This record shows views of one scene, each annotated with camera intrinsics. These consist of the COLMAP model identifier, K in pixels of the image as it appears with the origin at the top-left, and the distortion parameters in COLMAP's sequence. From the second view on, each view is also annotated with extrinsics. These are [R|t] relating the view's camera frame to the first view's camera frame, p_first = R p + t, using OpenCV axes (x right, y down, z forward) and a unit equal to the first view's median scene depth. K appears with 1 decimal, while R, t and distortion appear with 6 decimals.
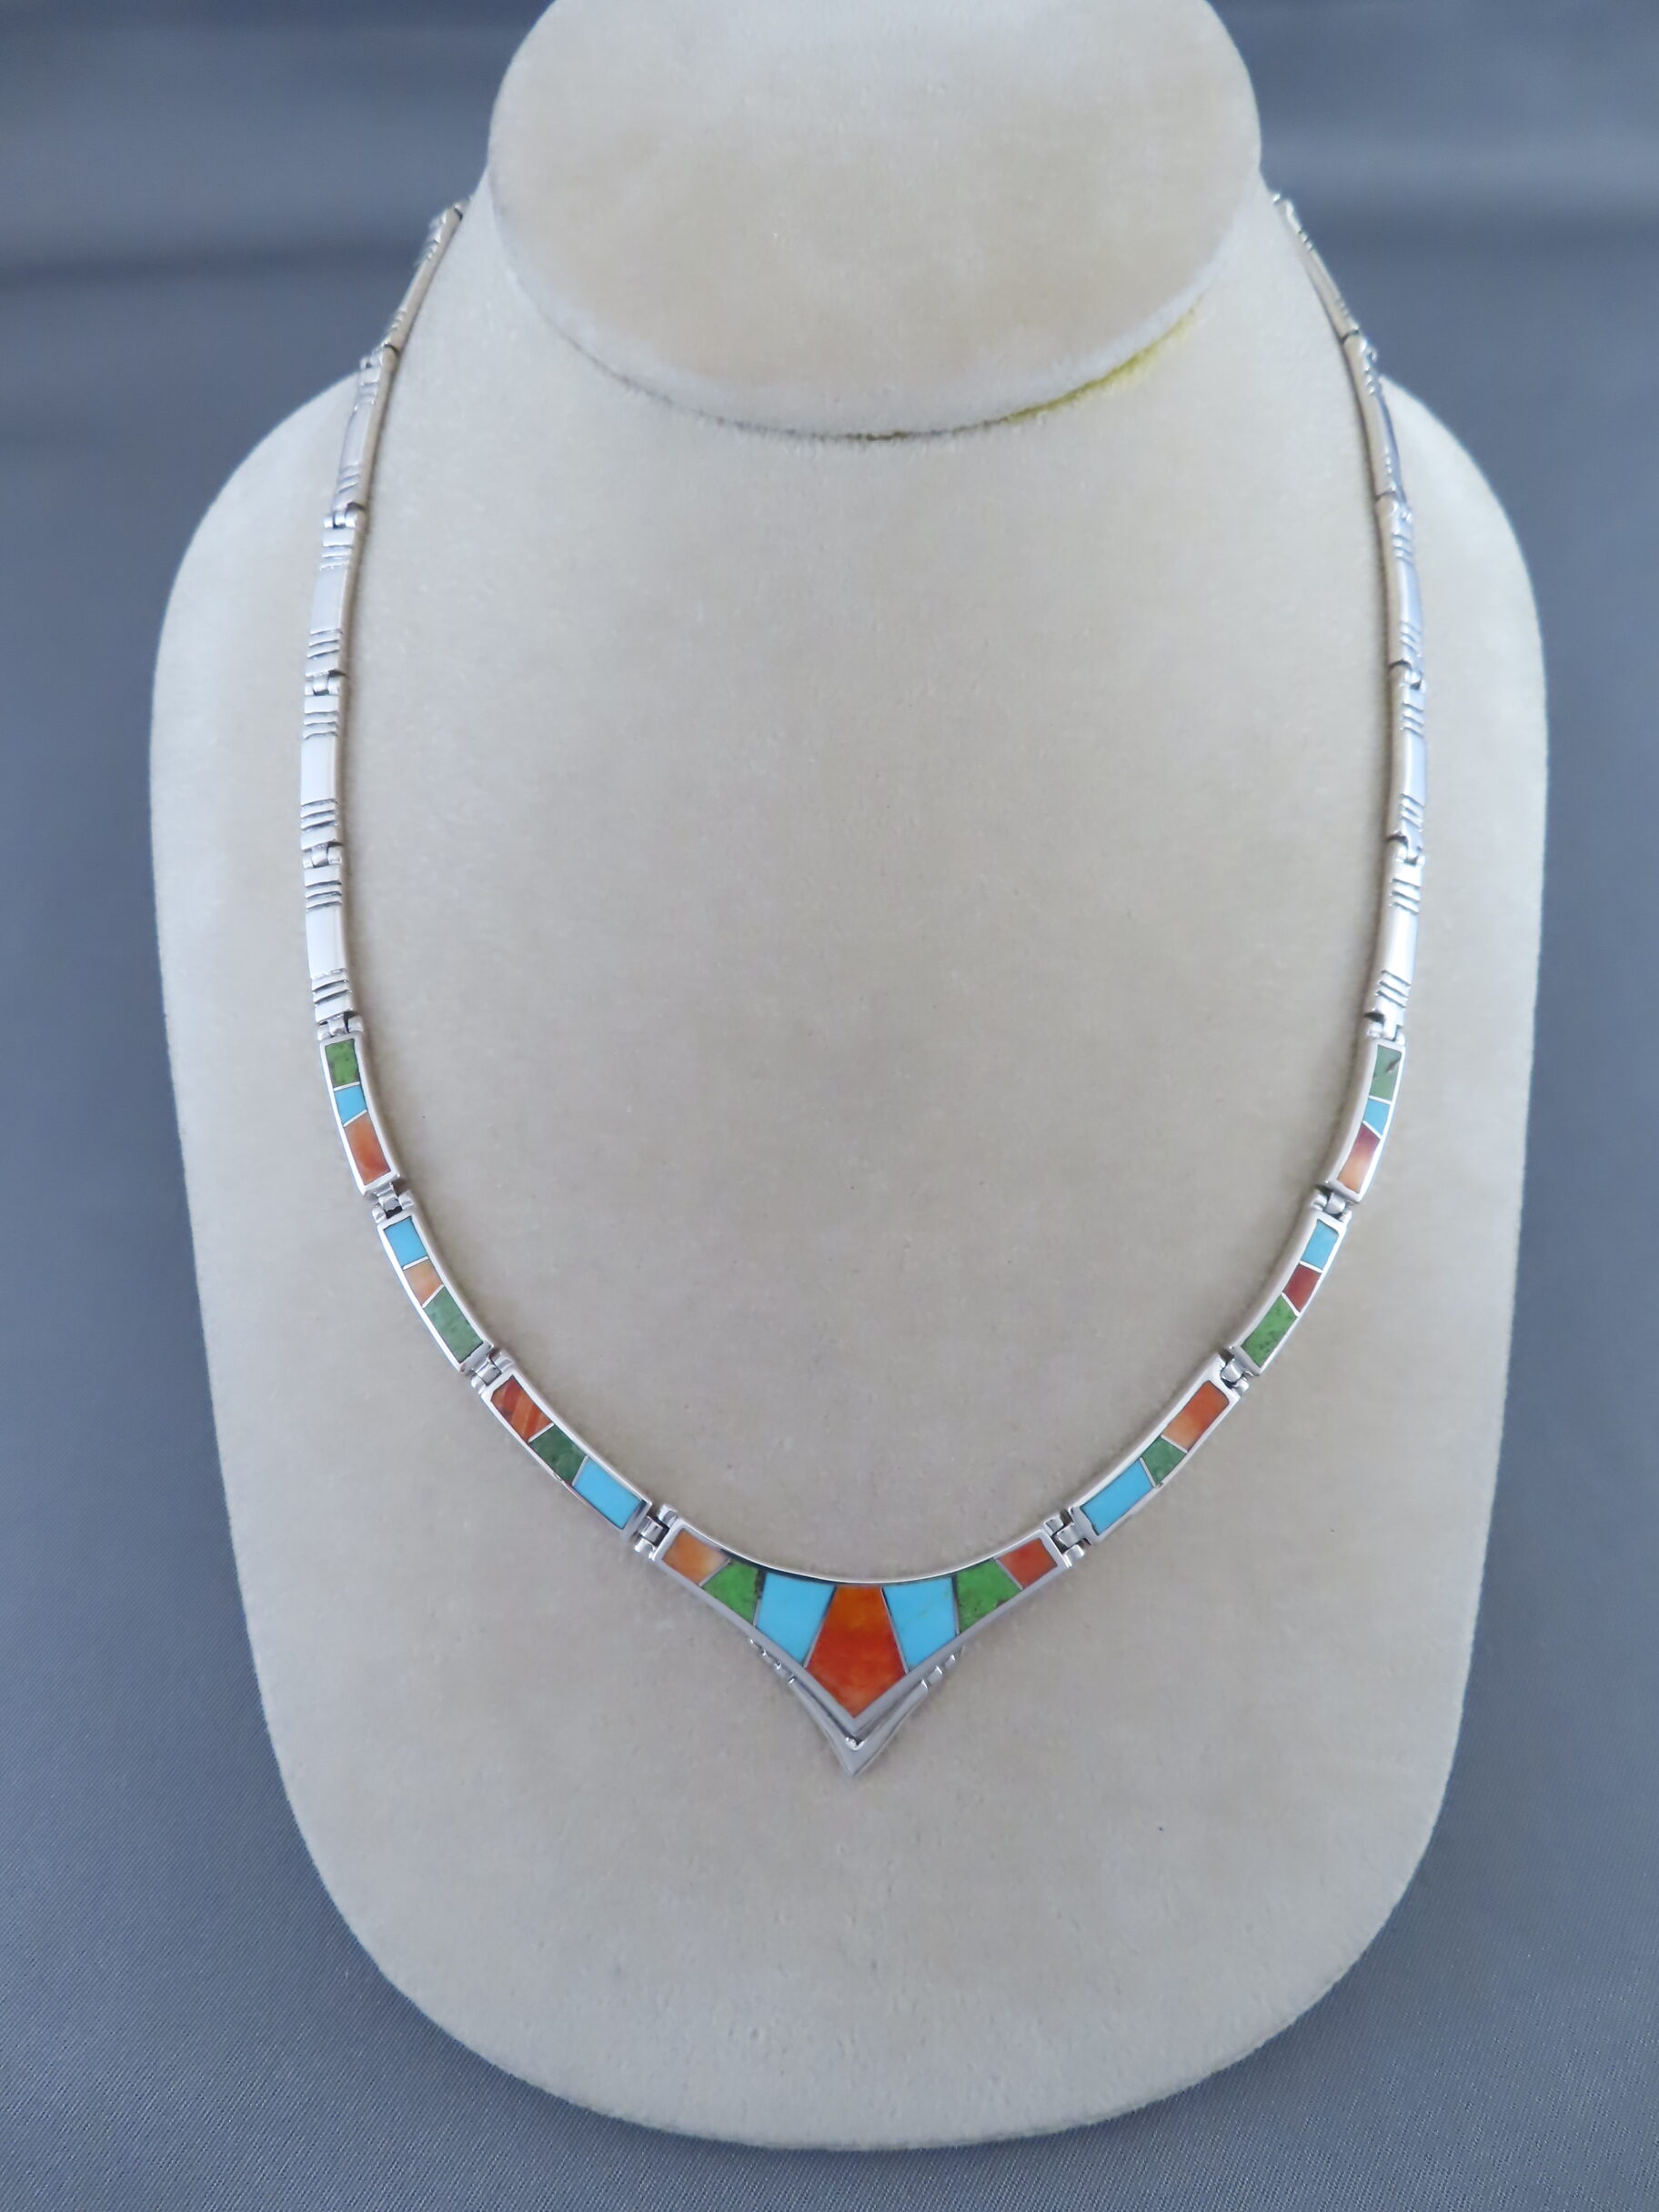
lens RADIAL K [[1551.5, 0, 829.5], [0, 1551.5, 1106.0], [0, 0, 1]] dist [-0.007302, 0.000863]
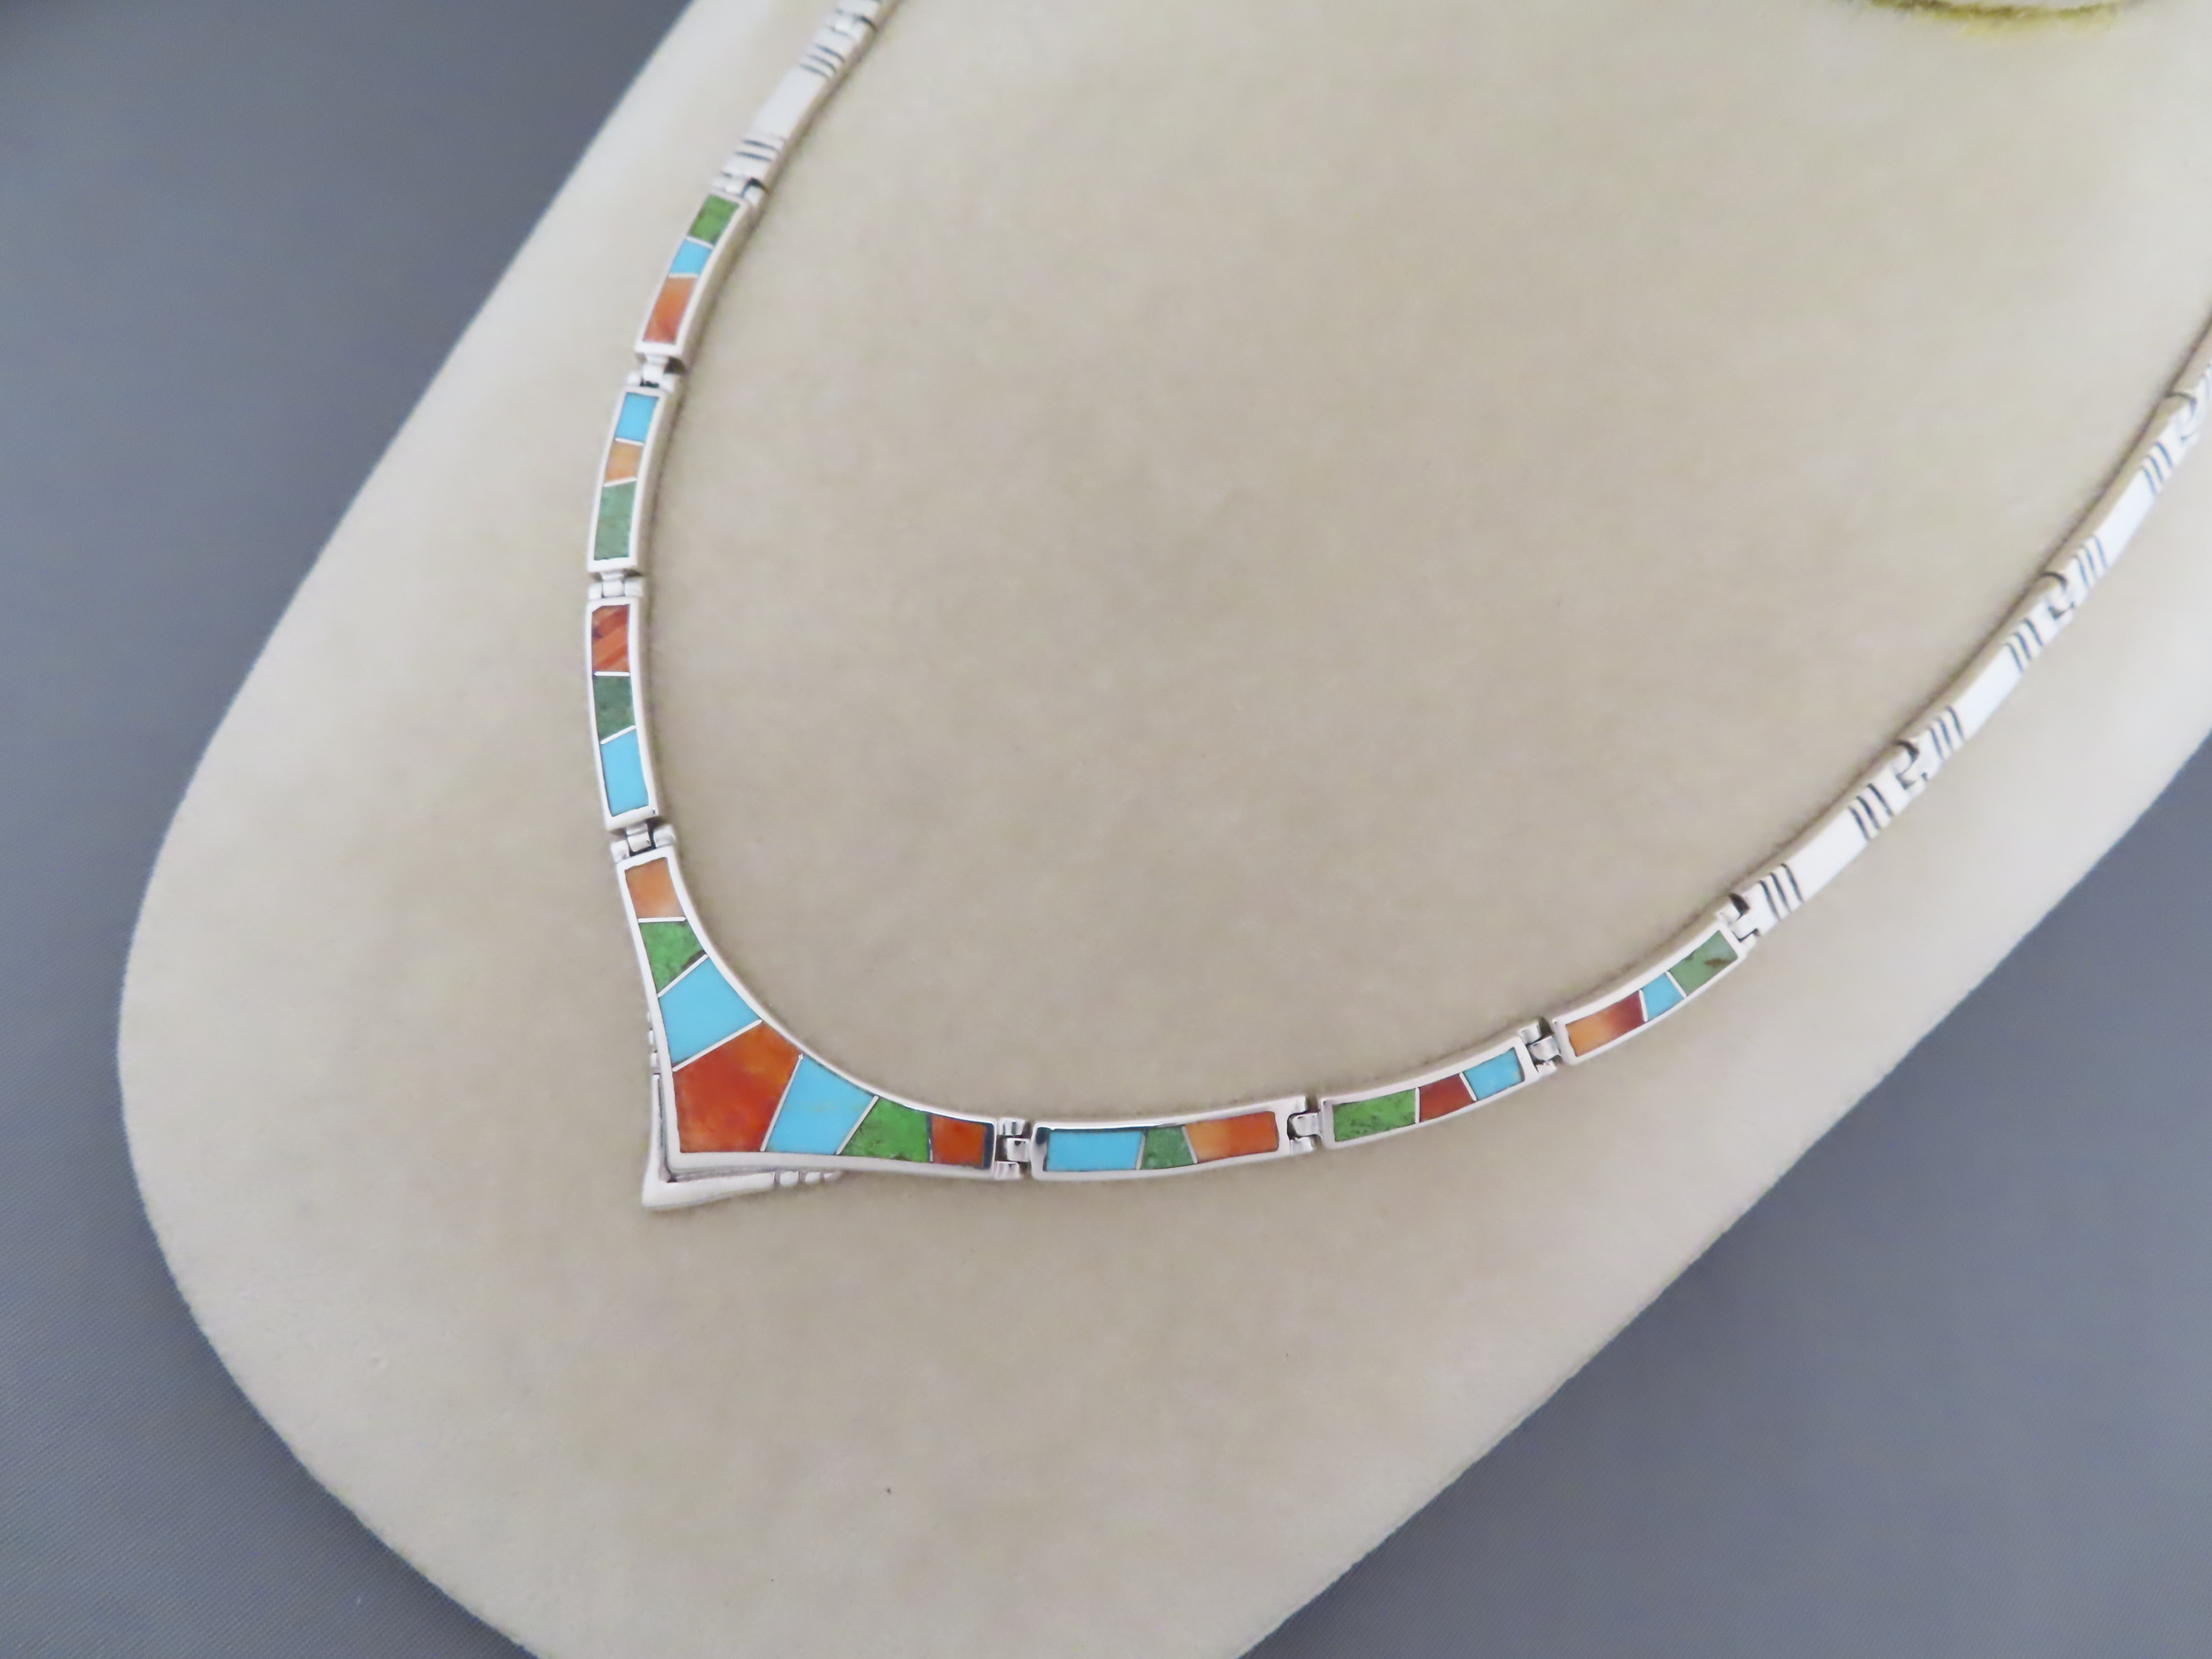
lens RADIAL K [[1551.5, 0, 1106.0], [0, 1551.5, 829.5], [0, 0, 1]] dist [-0.007302, 0.000863]
pose [[0.789660, 0.603995, -0.107831, 0.171425], [-0.598299, 0.796988, 0.082758, 0.044024], [0.135925, -0.000835, 0.990719, 0.184572]]
